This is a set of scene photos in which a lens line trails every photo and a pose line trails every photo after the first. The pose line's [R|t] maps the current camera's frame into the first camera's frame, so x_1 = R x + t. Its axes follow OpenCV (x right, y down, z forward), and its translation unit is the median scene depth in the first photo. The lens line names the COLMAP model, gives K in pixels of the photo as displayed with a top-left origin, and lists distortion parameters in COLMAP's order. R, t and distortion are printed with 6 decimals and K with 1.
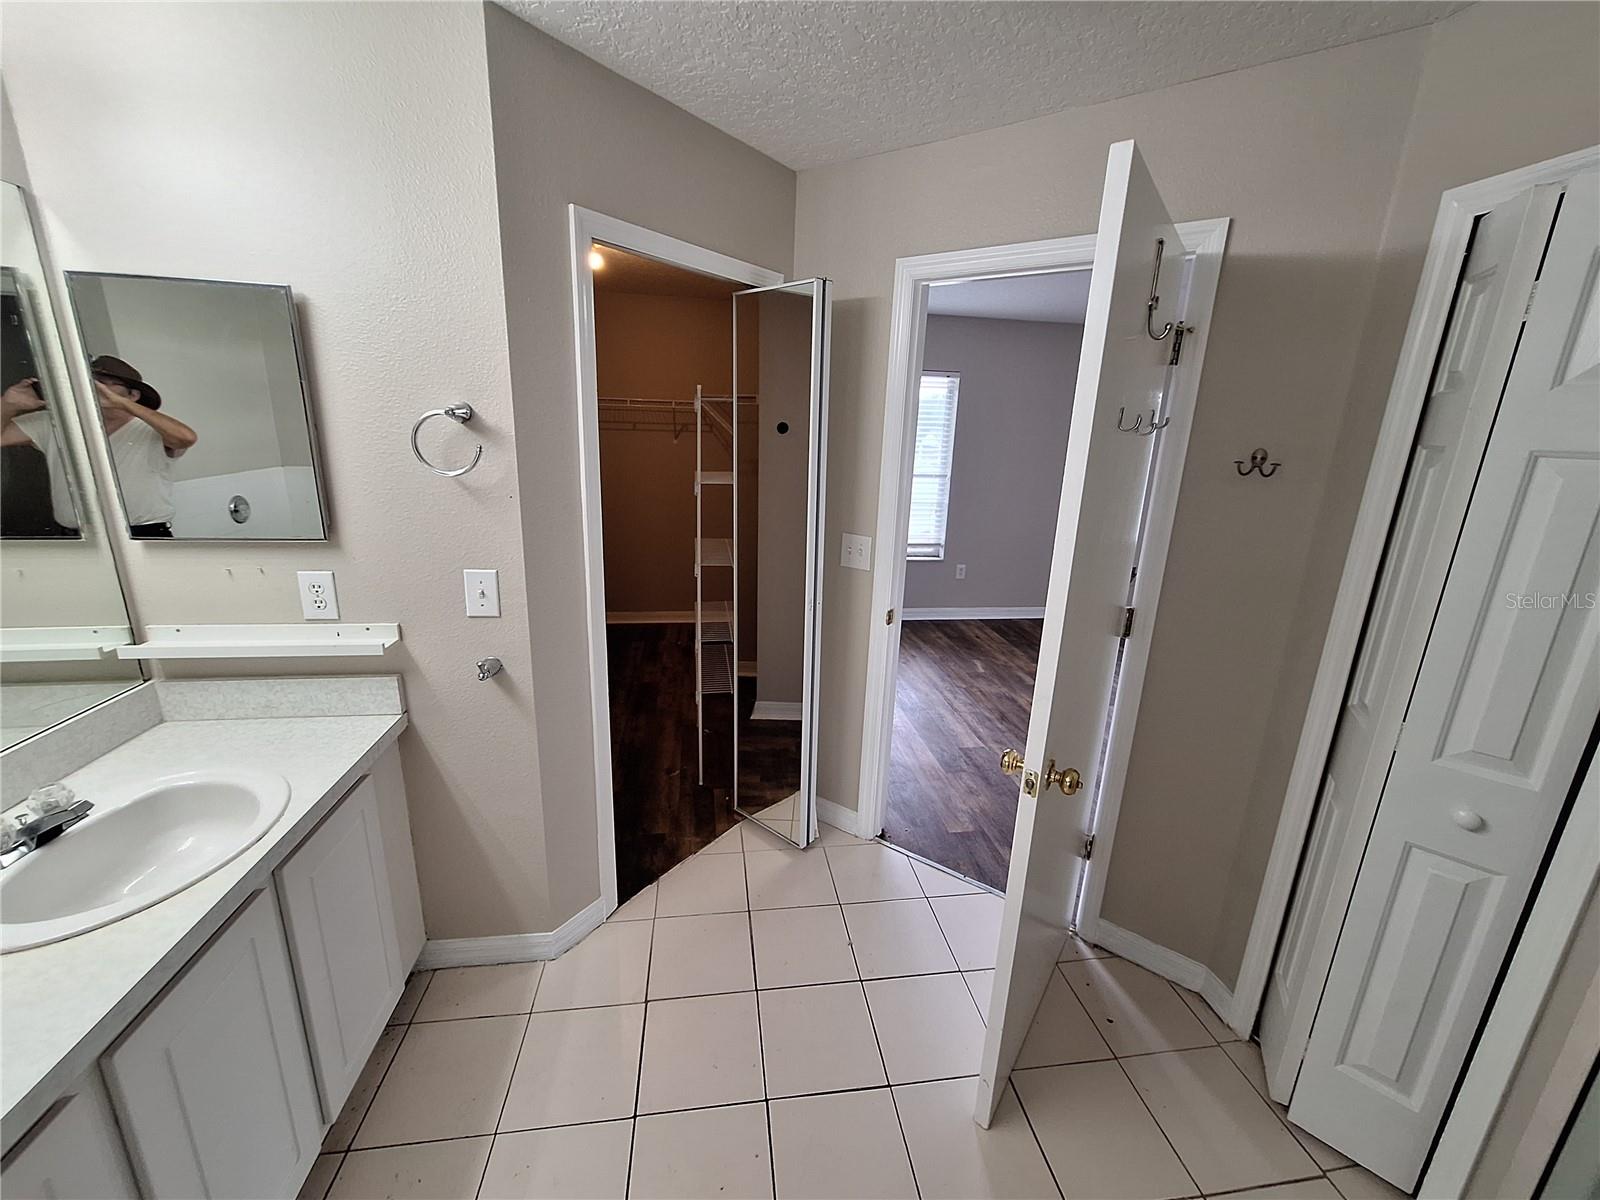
lens RADIAL K [[638.1, 0, 795.5], [0, 638.1, 591.3], [0, 0, 1]] dist [-0.003841, 0.000780]
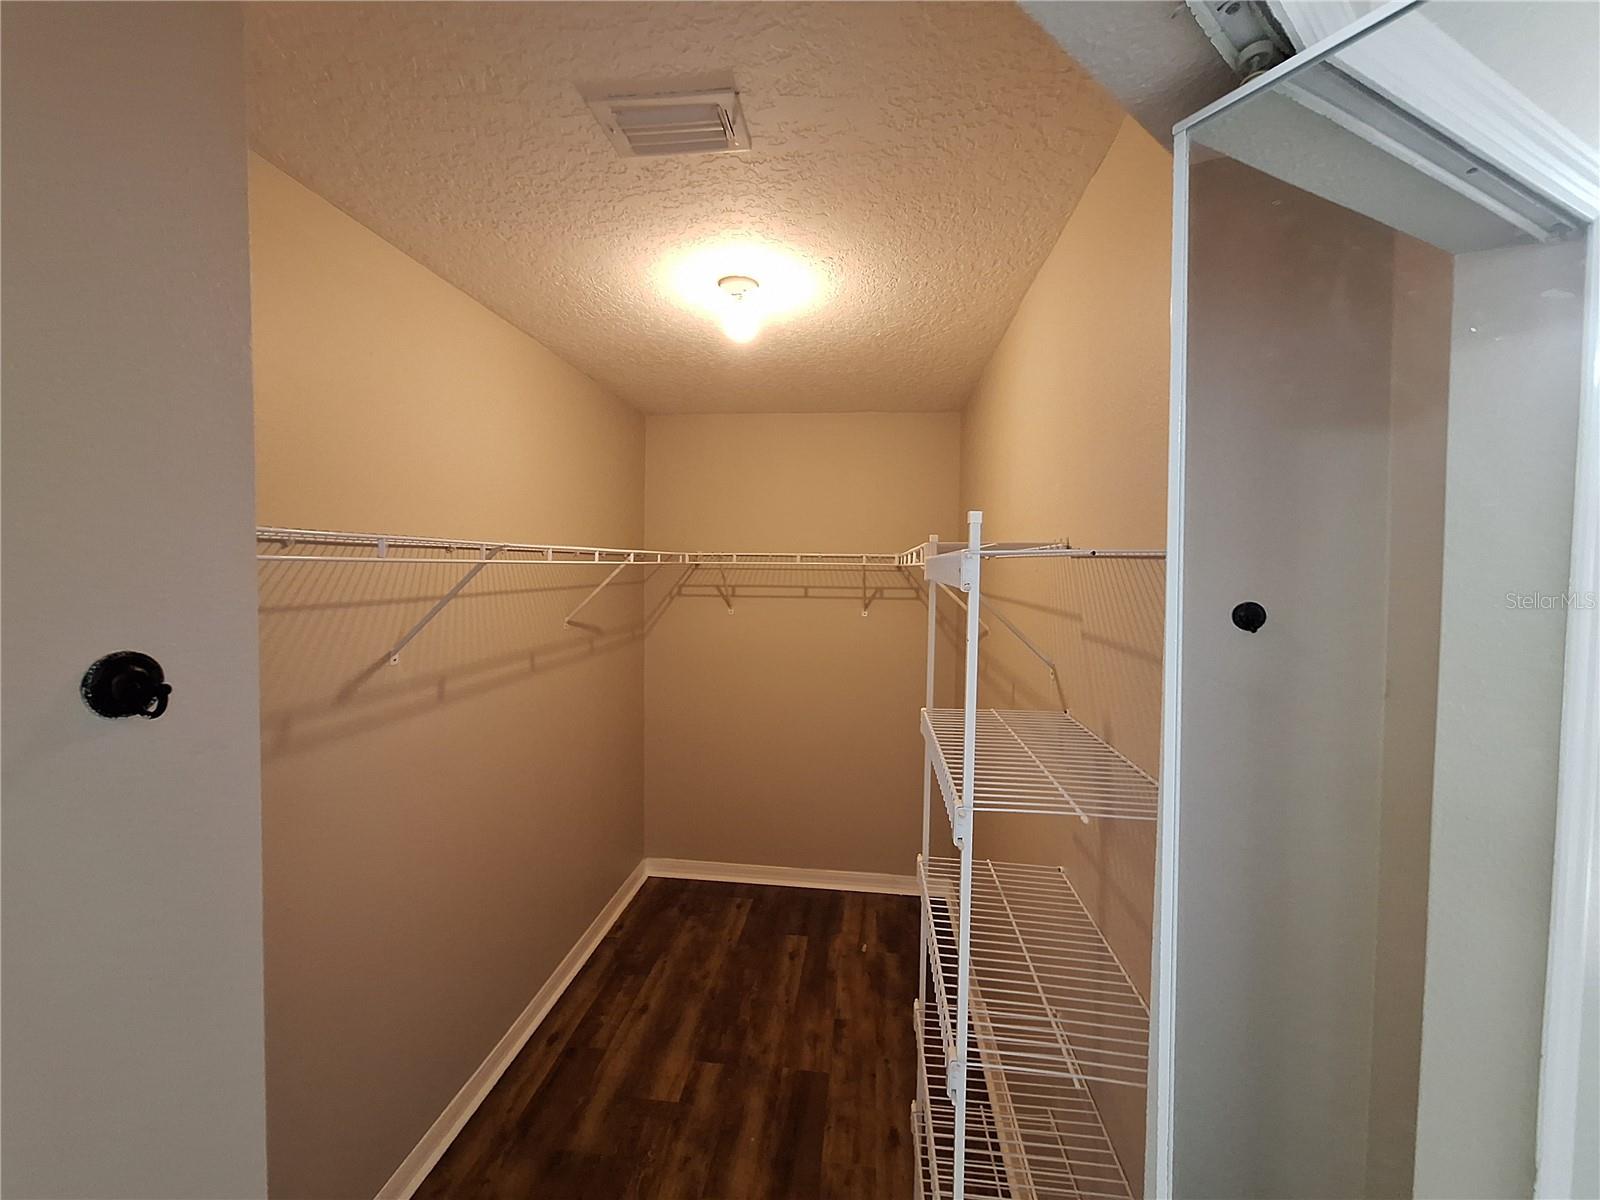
lens RADIAL K [[638.1, 0, 795.9], [0, 638.1, 596.0], [0, 0, 1]] dist [-0.003841, 0.000780]
pose [[0.964338, -0.014012, -0.264302, -0.085084], [-0.046363, 0.974214, -0.220810, -0.107277], [0.260581, 0.225190, 0.938822, 0.369280]]
